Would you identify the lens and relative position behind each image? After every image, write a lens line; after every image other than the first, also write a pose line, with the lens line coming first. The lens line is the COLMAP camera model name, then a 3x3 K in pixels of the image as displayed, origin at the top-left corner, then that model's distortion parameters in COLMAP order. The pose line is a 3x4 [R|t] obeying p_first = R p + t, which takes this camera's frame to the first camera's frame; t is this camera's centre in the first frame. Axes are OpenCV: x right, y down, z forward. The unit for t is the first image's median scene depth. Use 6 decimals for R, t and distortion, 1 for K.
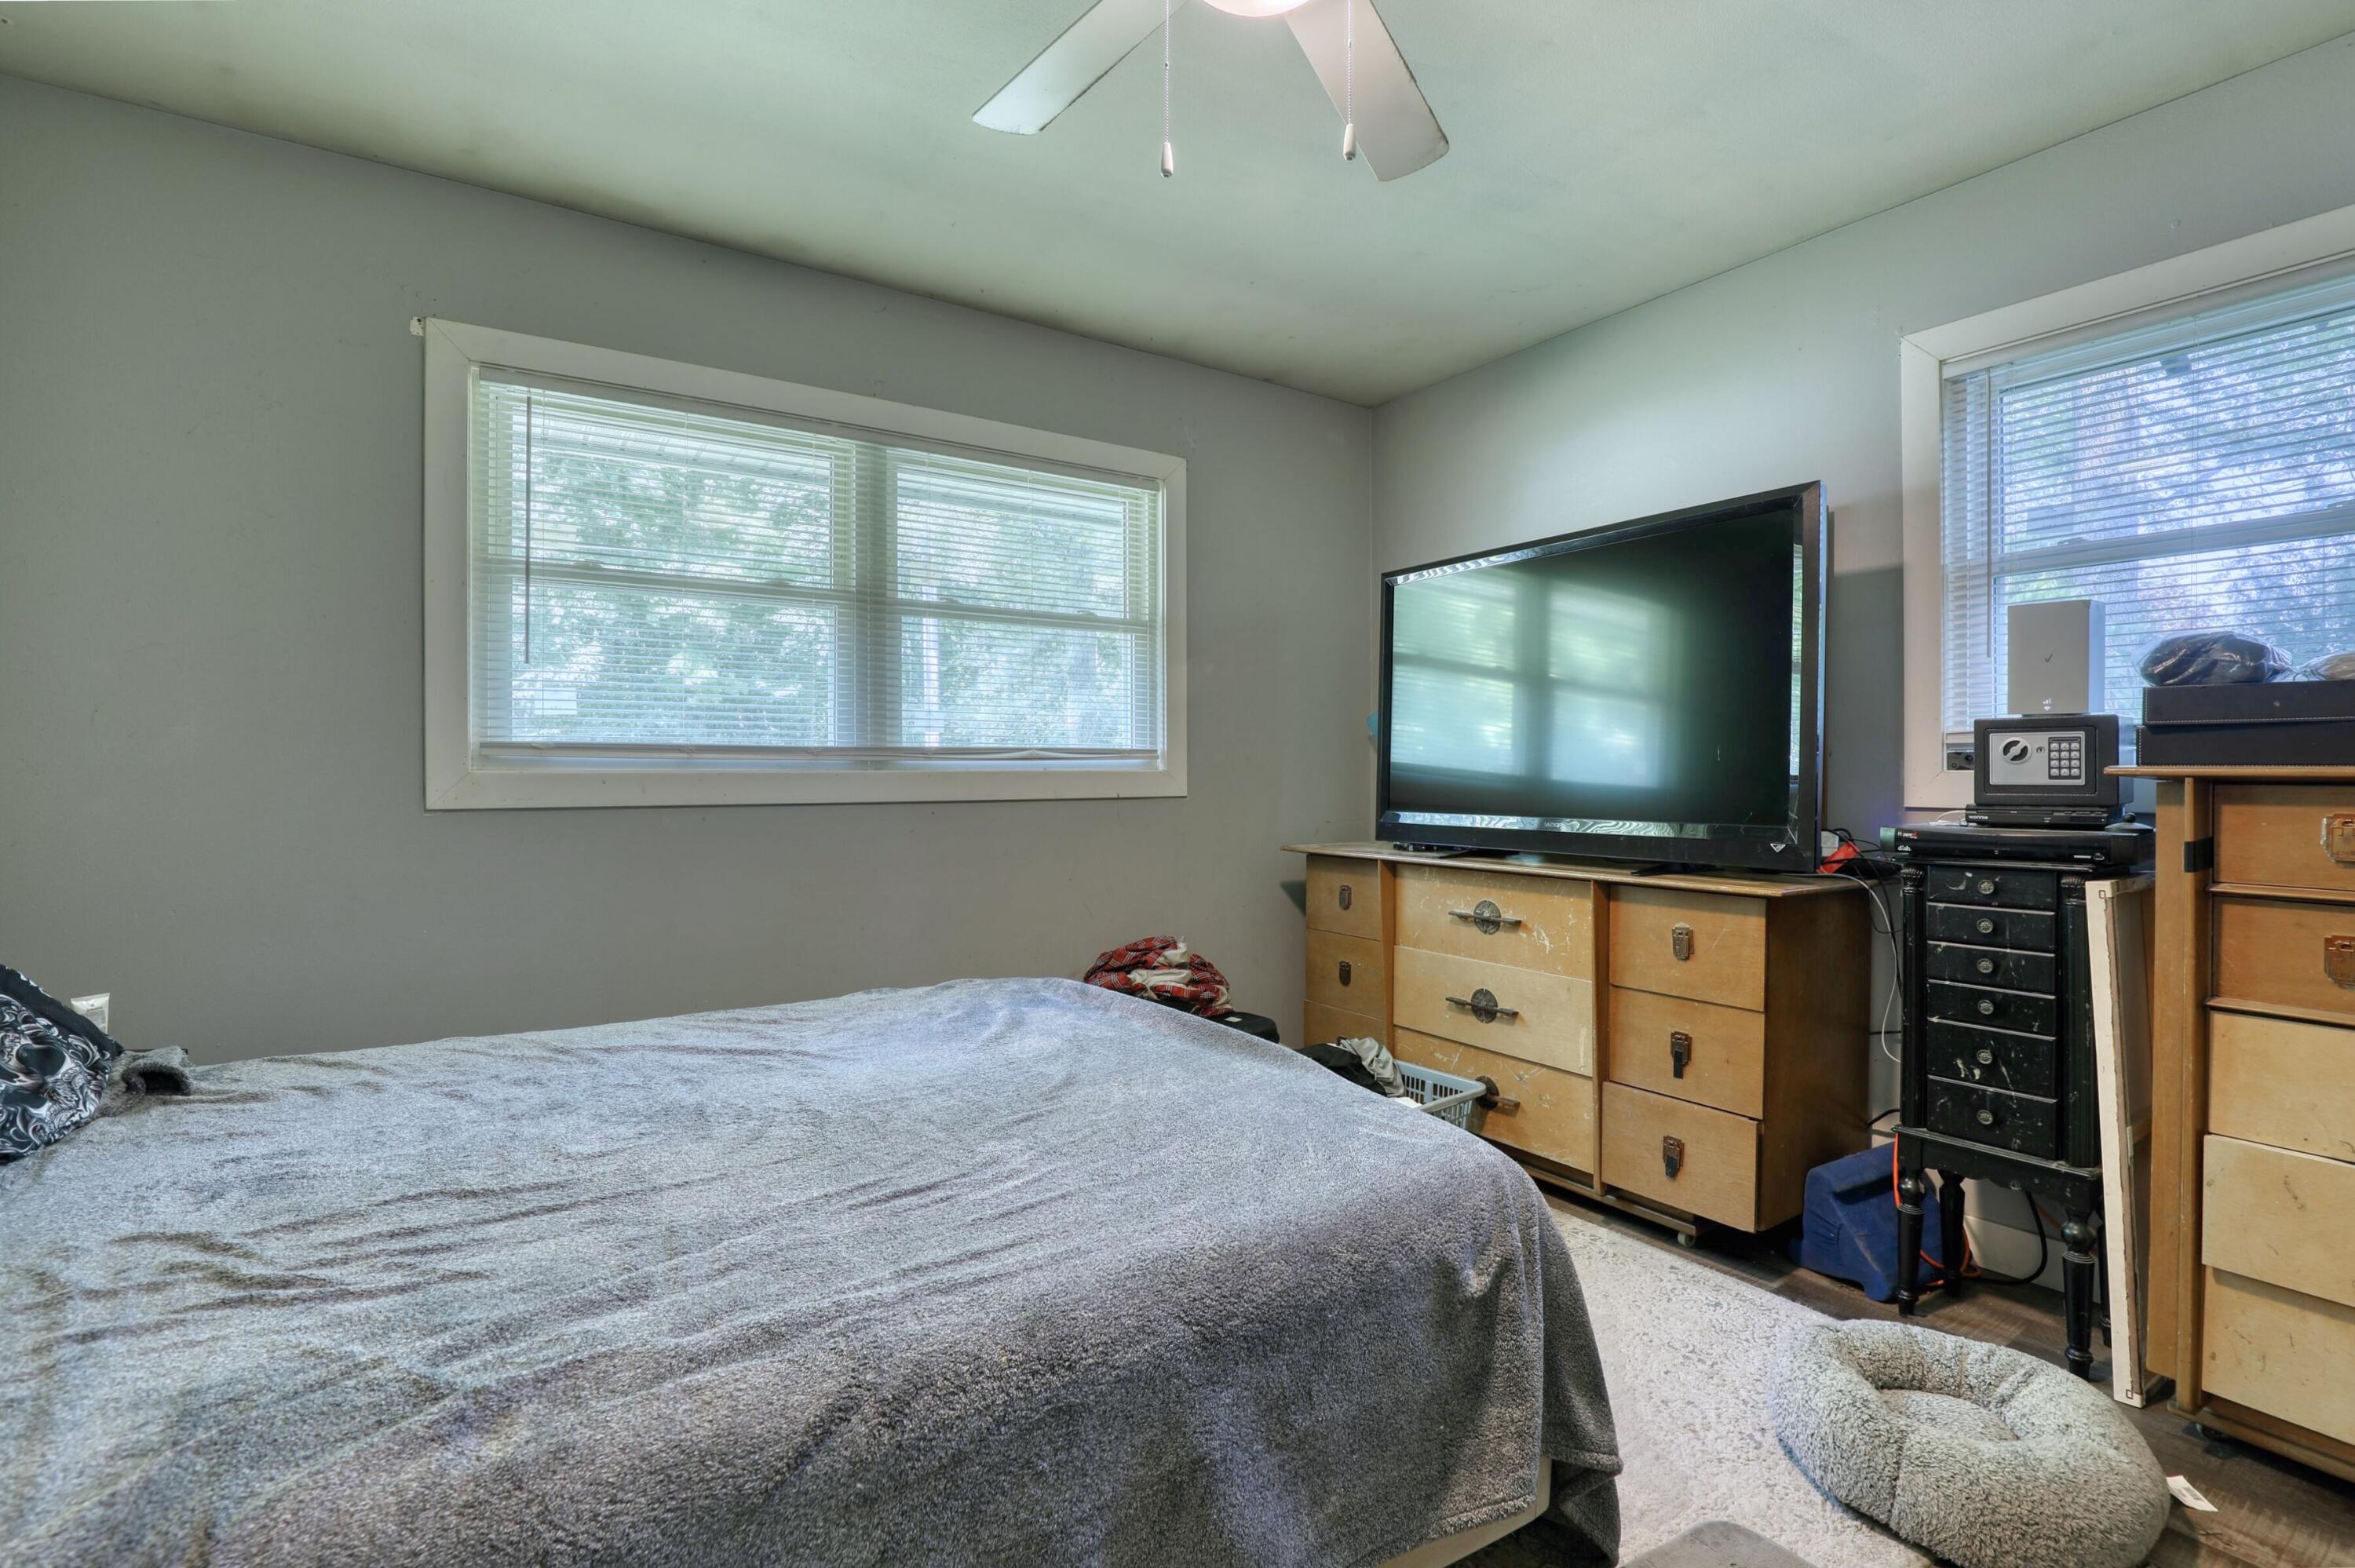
lens RADIAL K [[1105.7, 0, 1198.8], [0, 1105.7, 779.9], [0, 0, 1]] dist [-0.038843, 0.005883]
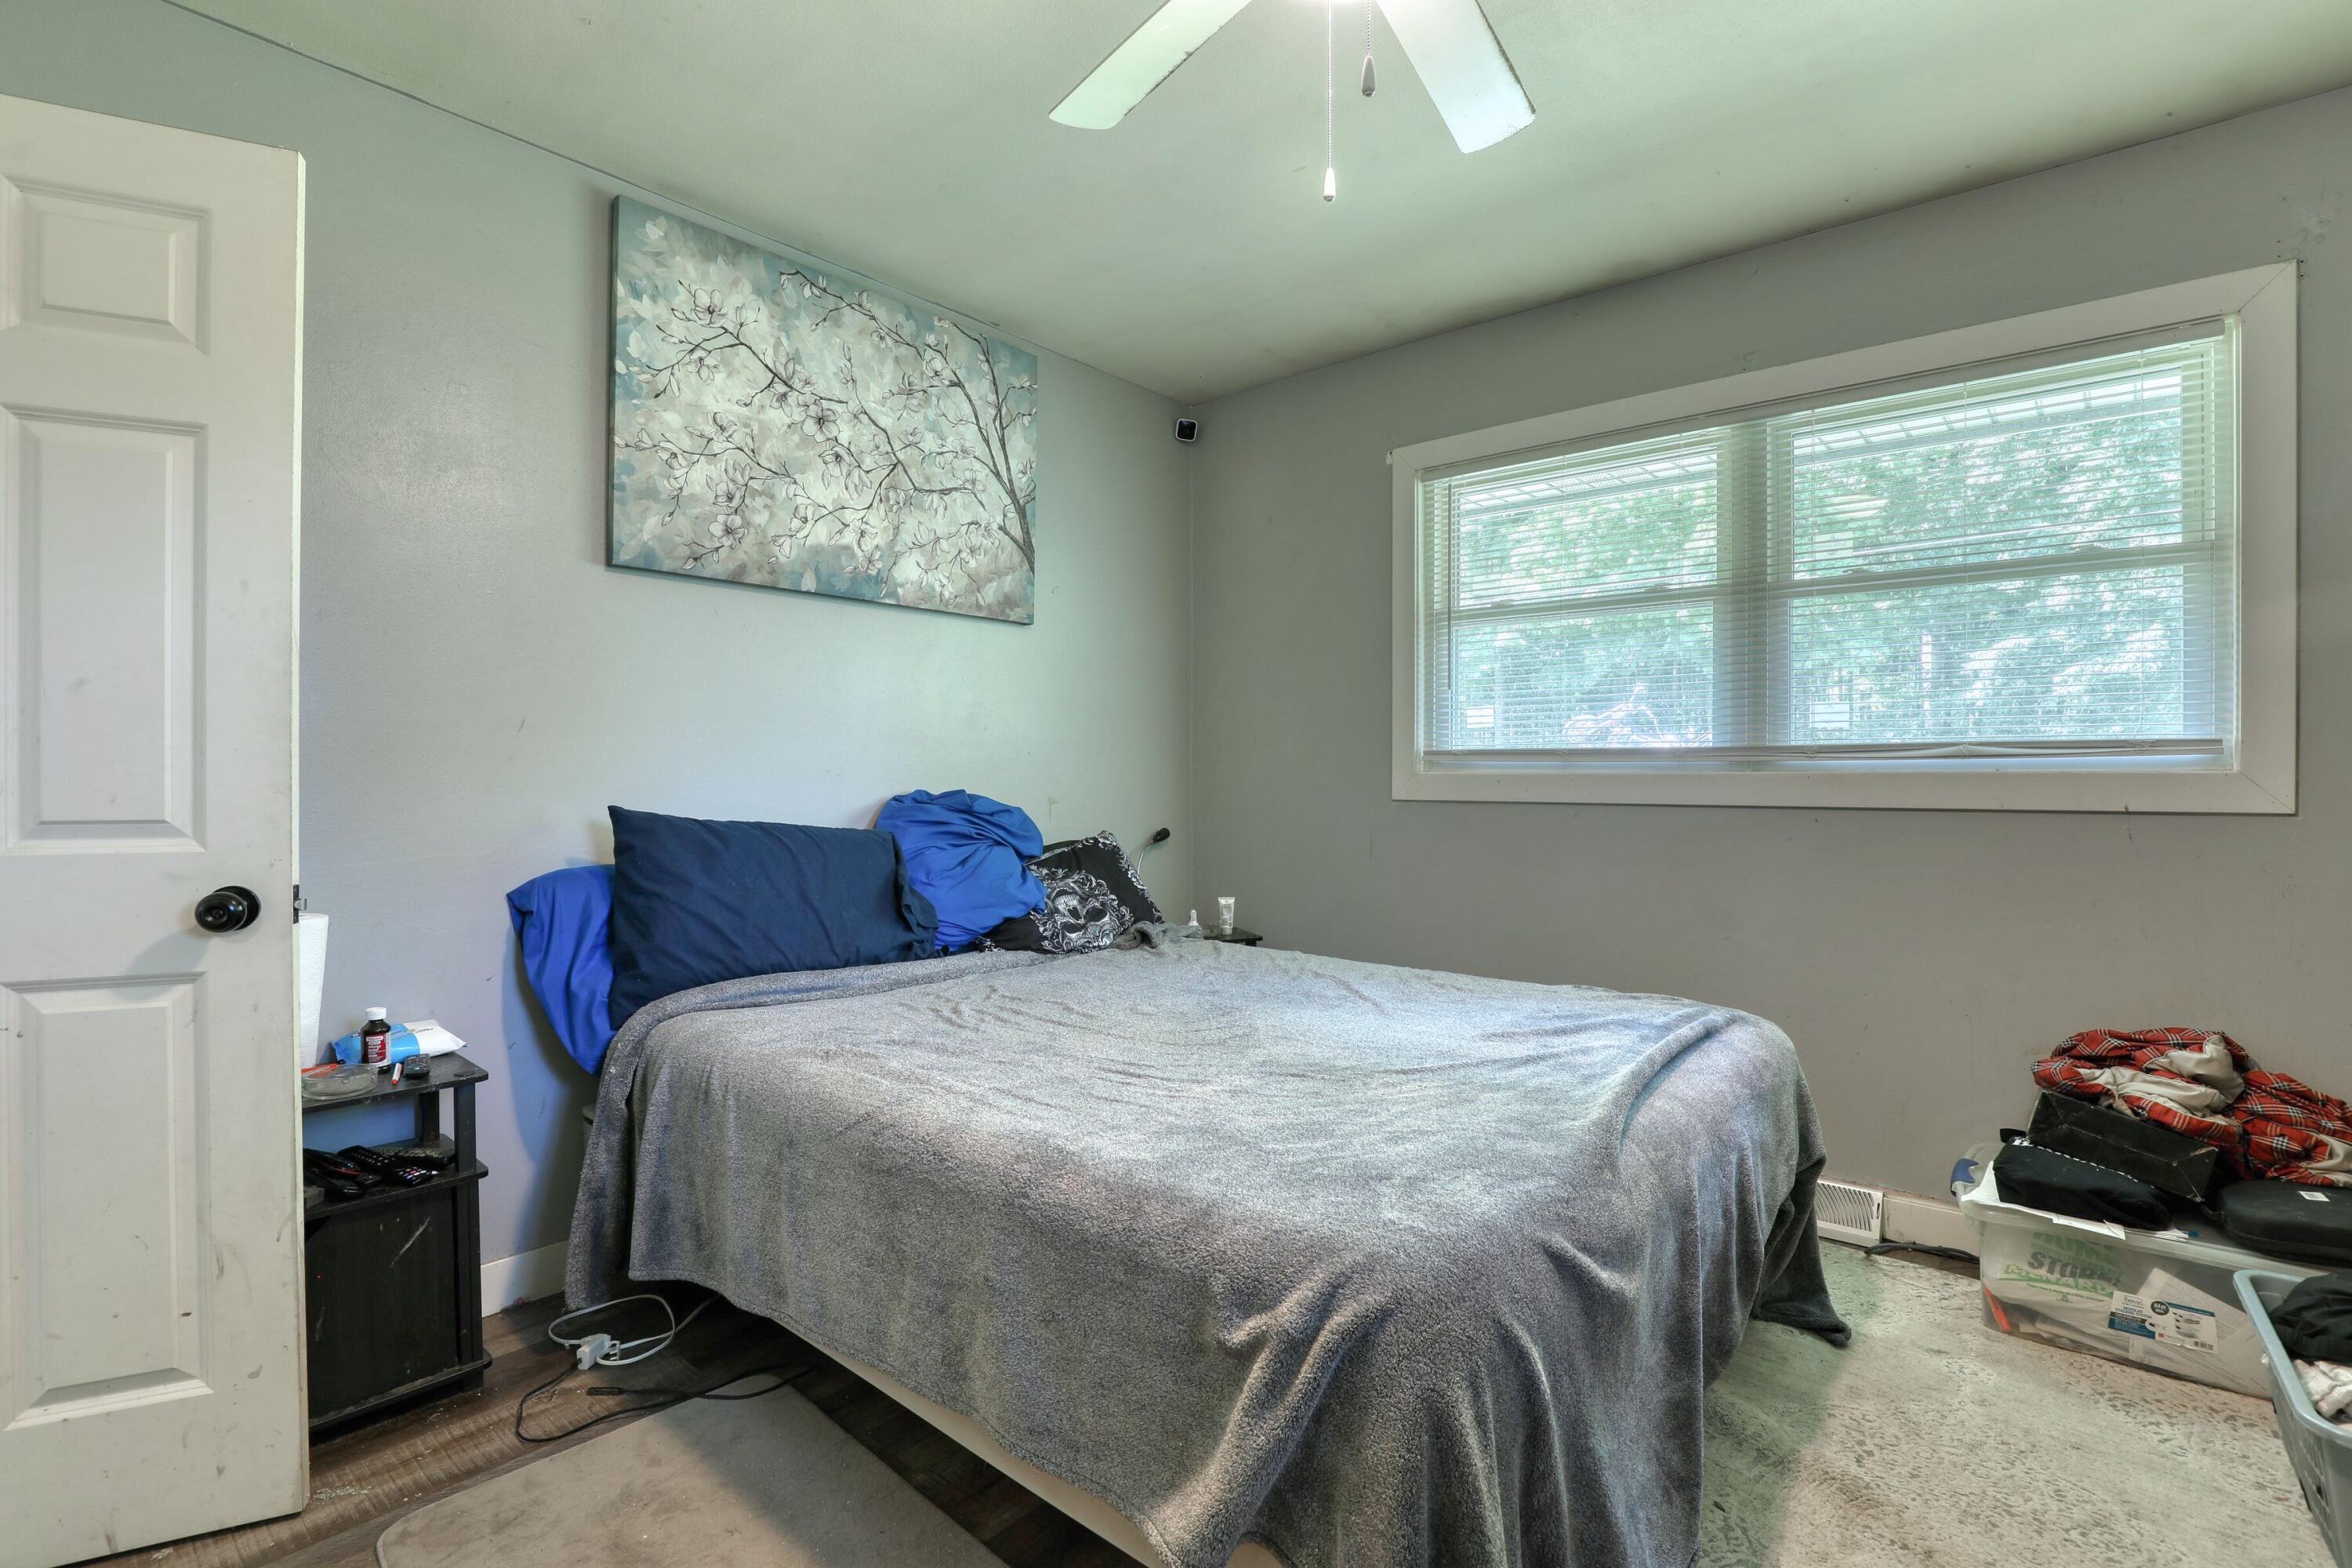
lens RADIAL K [[1104.4, 0, 1197.2], [0, 1104.4, 779.9], [0, 0, 1]] dist [-0.038843, 0.005883]
pose [[0.249806, 0.005239, -0.968282, 0.482642], [-0.007840, 0.999964, 0.003388, -0.001514], [0.968264, 0.006745, 0.249838, 0.316965]]
